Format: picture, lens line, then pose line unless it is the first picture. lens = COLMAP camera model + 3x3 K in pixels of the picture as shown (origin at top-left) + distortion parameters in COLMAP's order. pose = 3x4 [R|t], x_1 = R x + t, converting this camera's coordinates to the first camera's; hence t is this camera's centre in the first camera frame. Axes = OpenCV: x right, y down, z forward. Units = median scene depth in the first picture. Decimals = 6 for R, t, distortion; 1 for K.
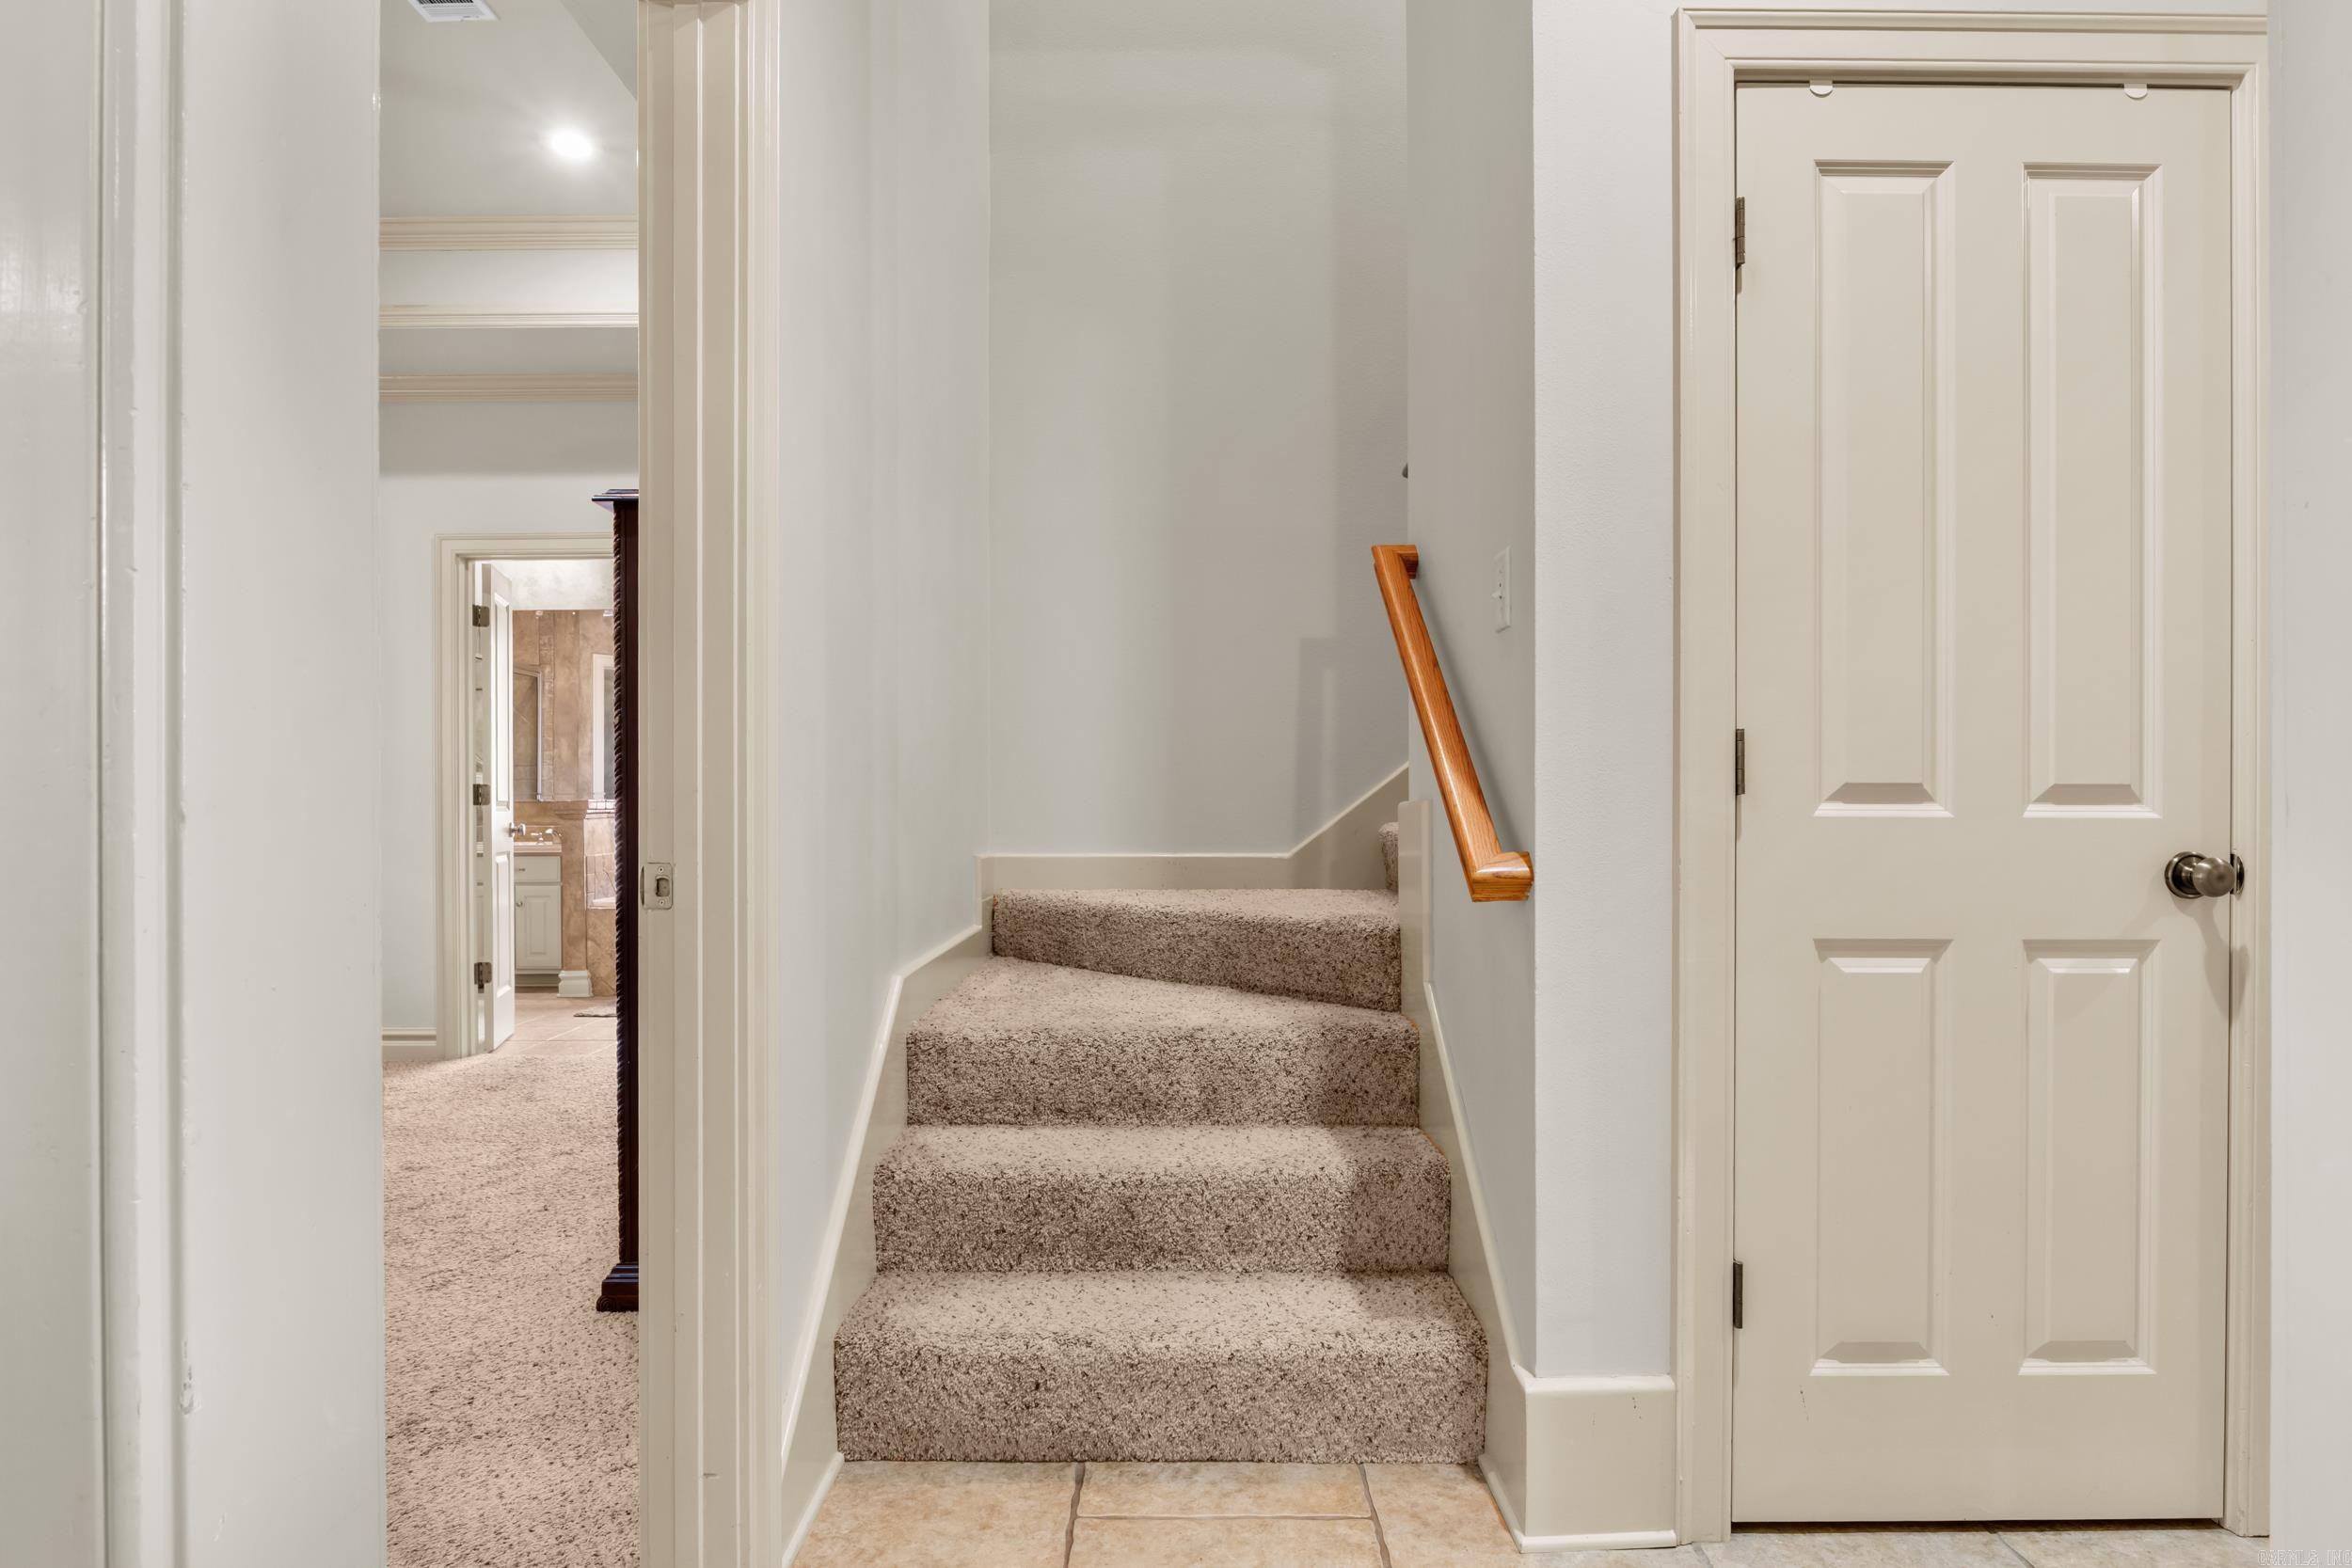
lens RADIAL K [[1253.7, 0, 1168.9], [0, 1253.7, 795.2], [0, 0, 1]] dist [-0.010688, -0.000058]
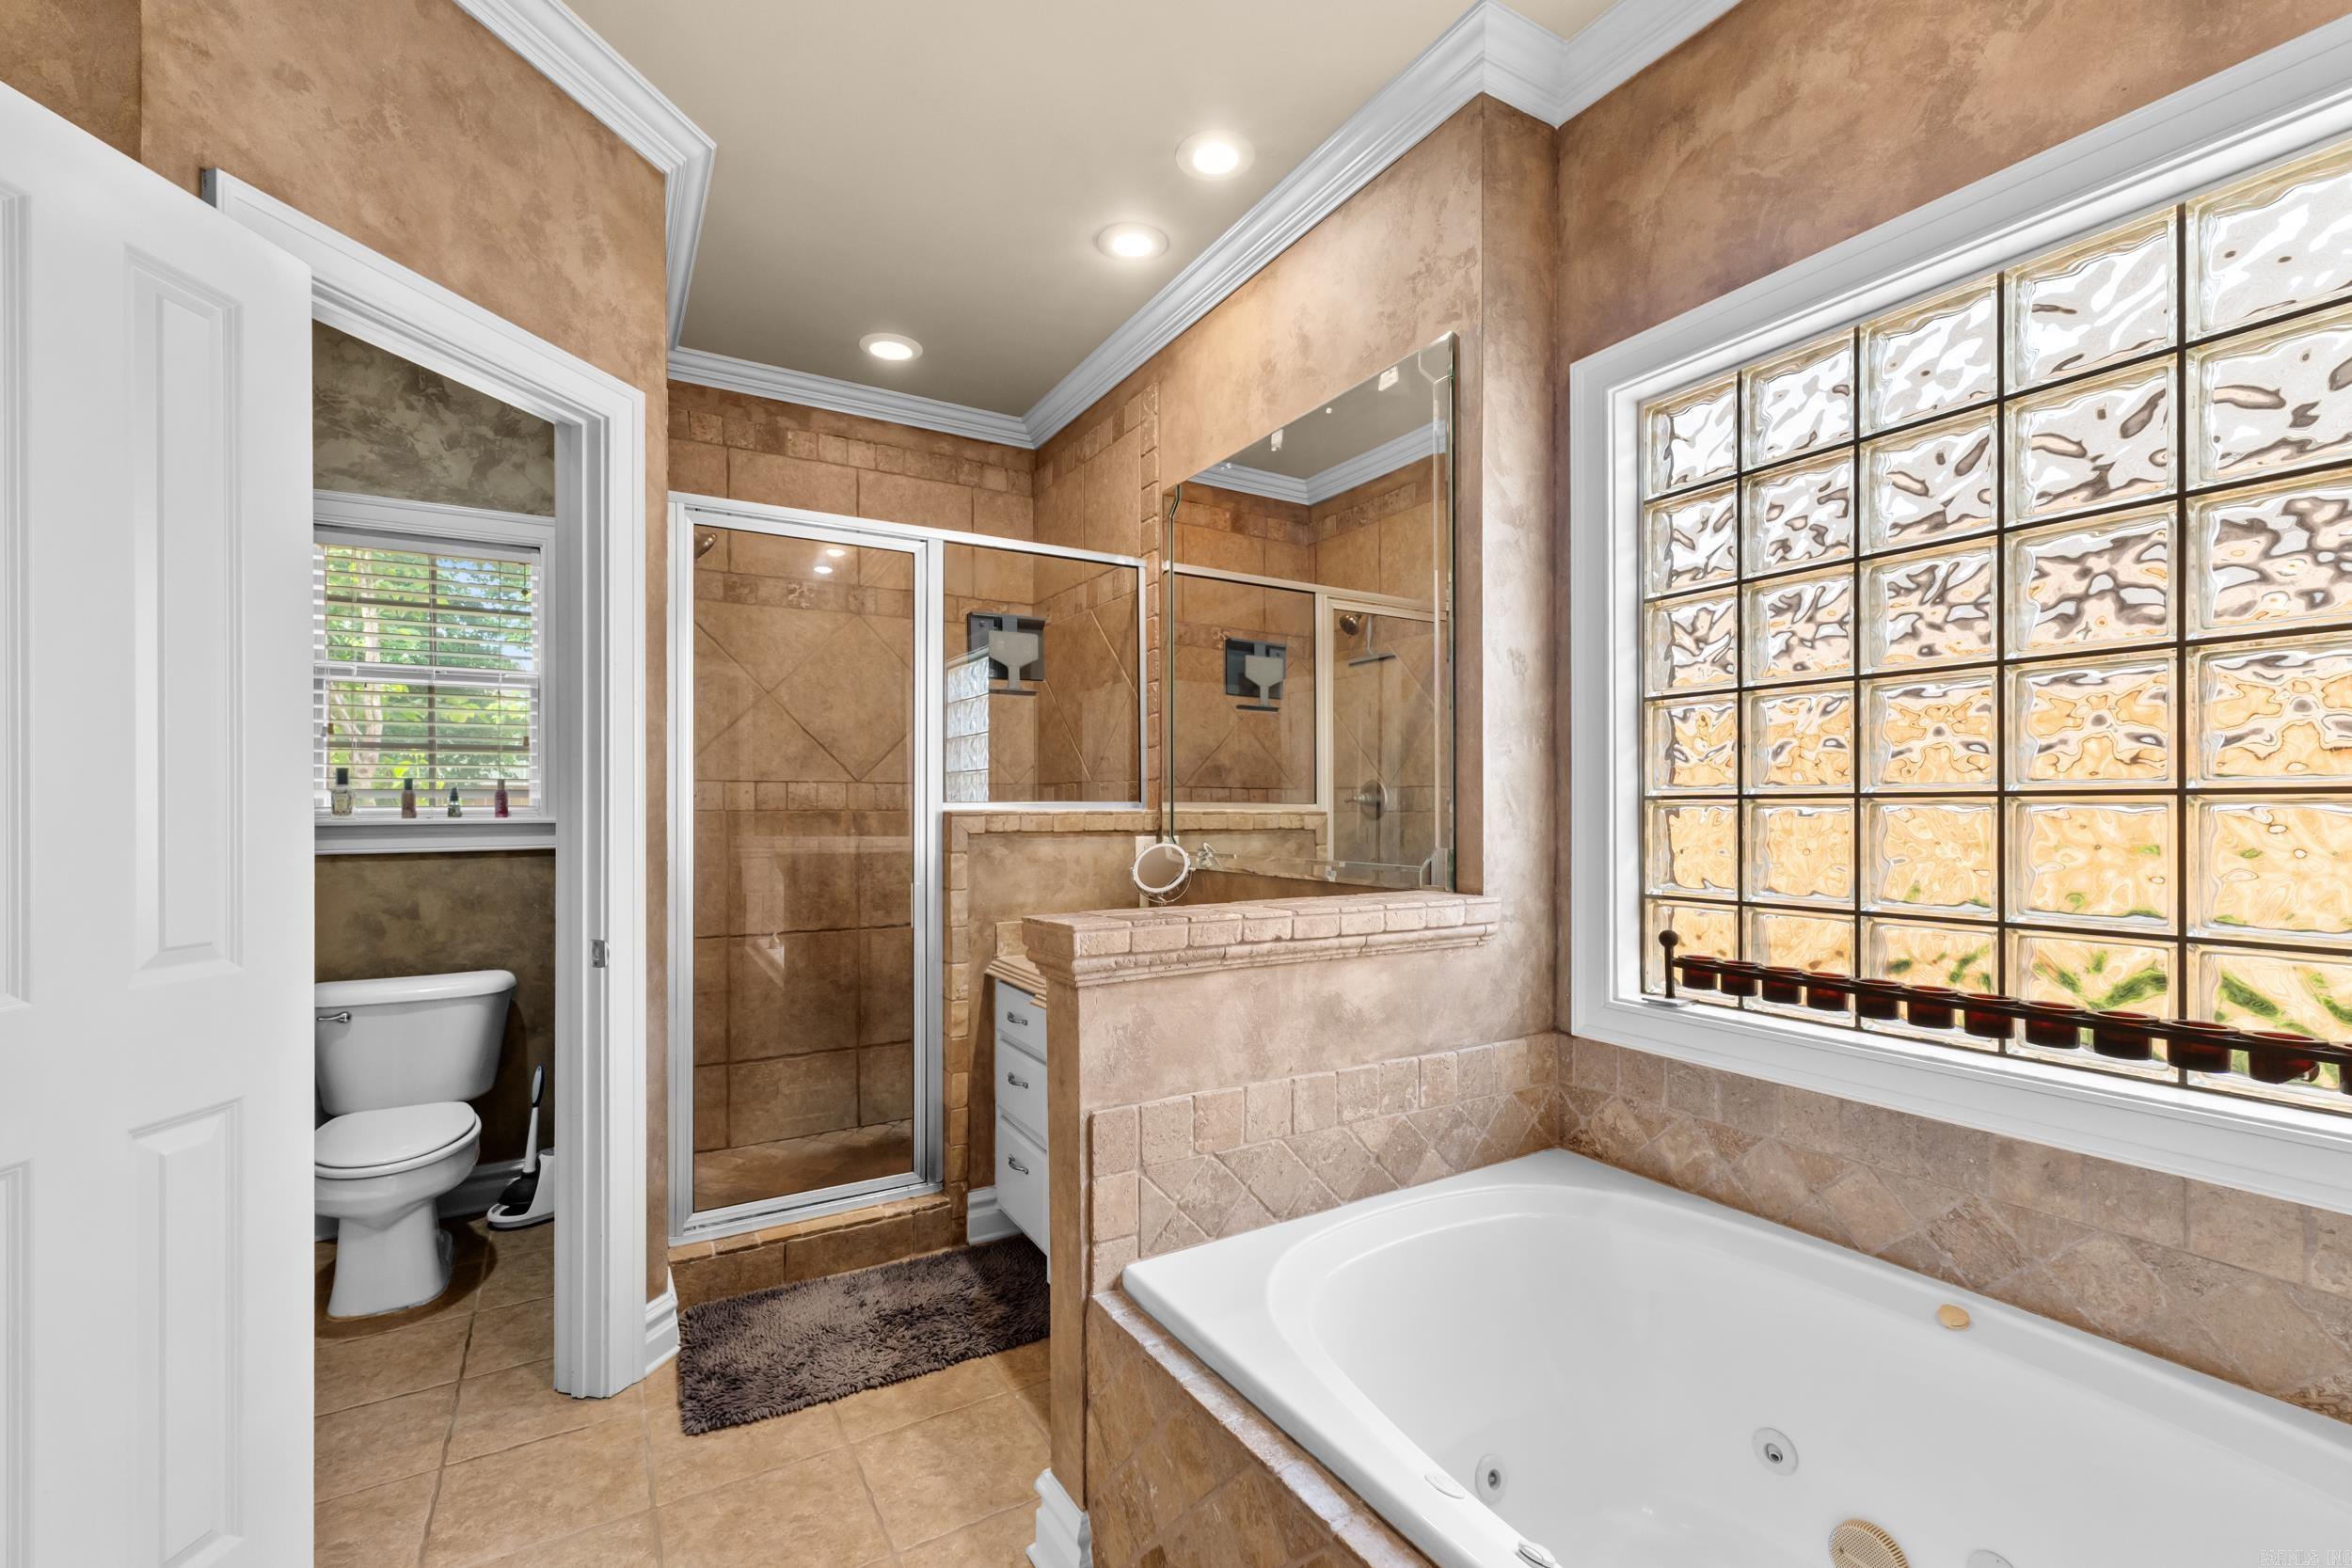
lens RADIAL K [[994.9, 0, 1190.7], [0, 994.9, 809.9], [0, 0, 1]] dist [0.003152, -0.000136]
pose [[0.525242, 0.008589, -0.850909, -0.247692], [0.002759, 0.999927, 0.011797, -0.024011], [0.850948, -0.008544, 0.525180, 0.864635]]
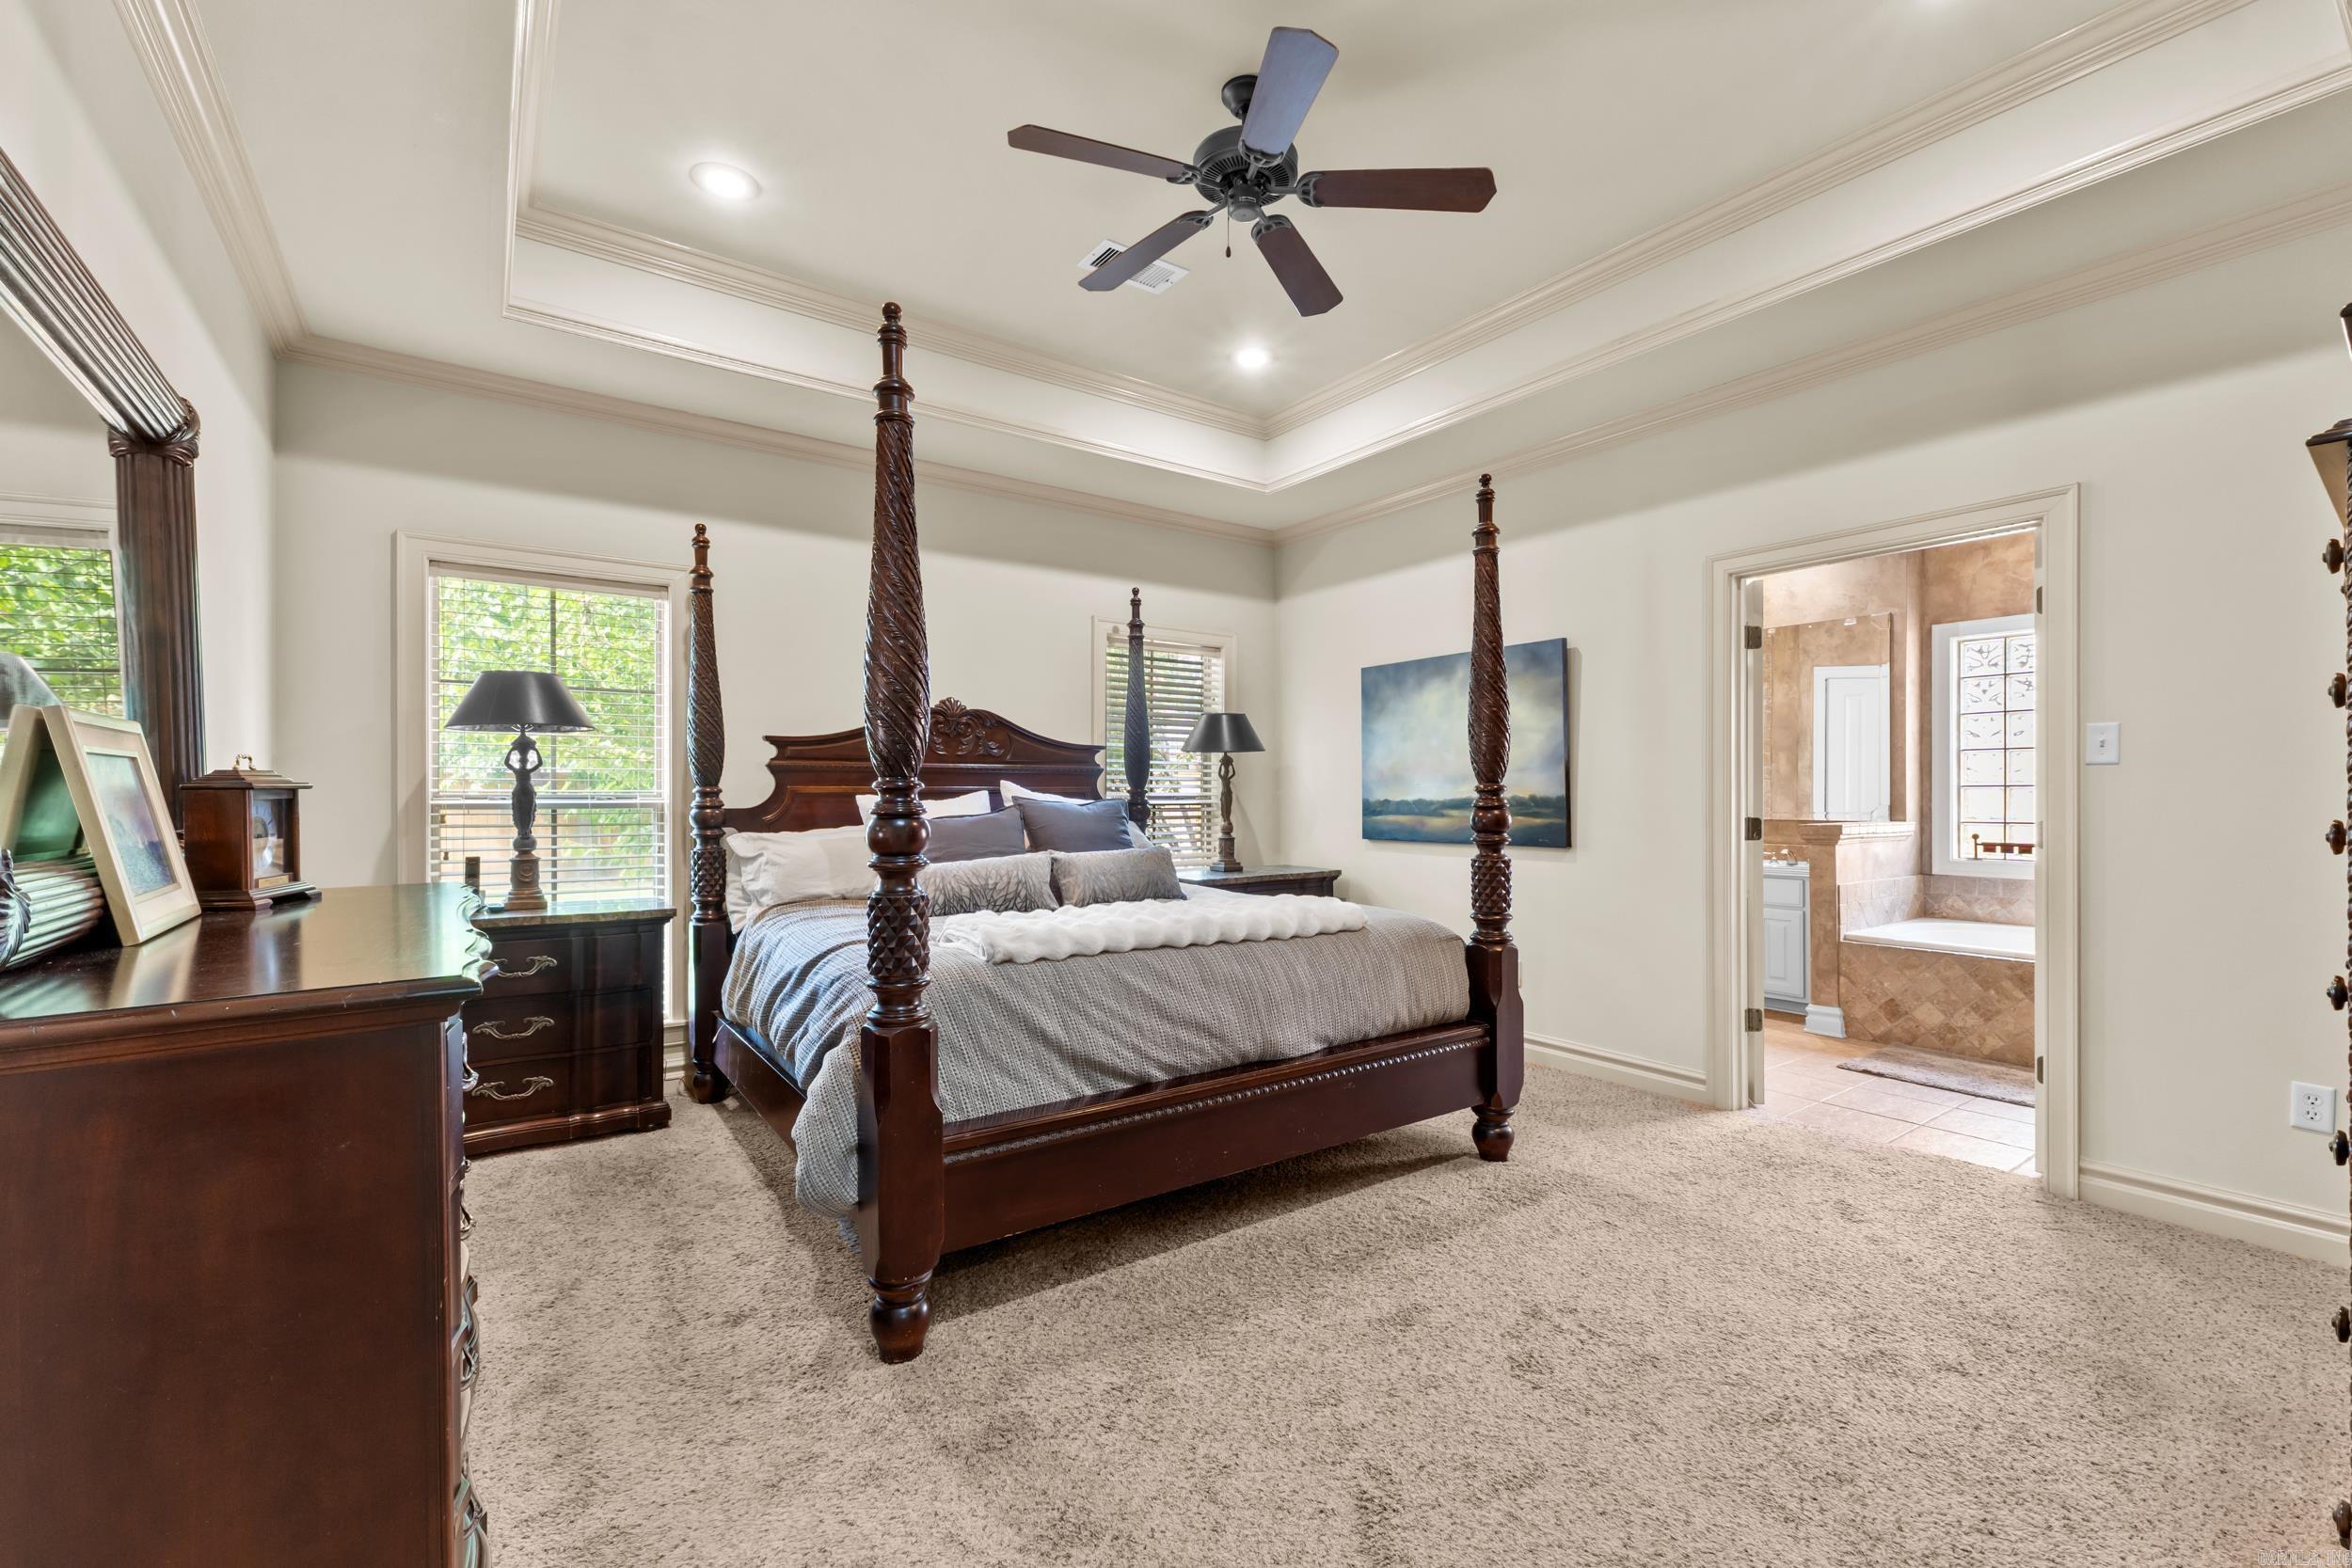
lens RADIAL K [[994.9, 0, 1182.3], [0, 994.9, 797.8], [0, 0, 1]] dist [0.003152, -0.000136]
pose [[0.589773, 0.008250, -0.807527, -0.150264], [0.001885, 0.999931, 0.011593, -0.024717], [0.807567, -0.008359, 0.589716, 0.163735]]
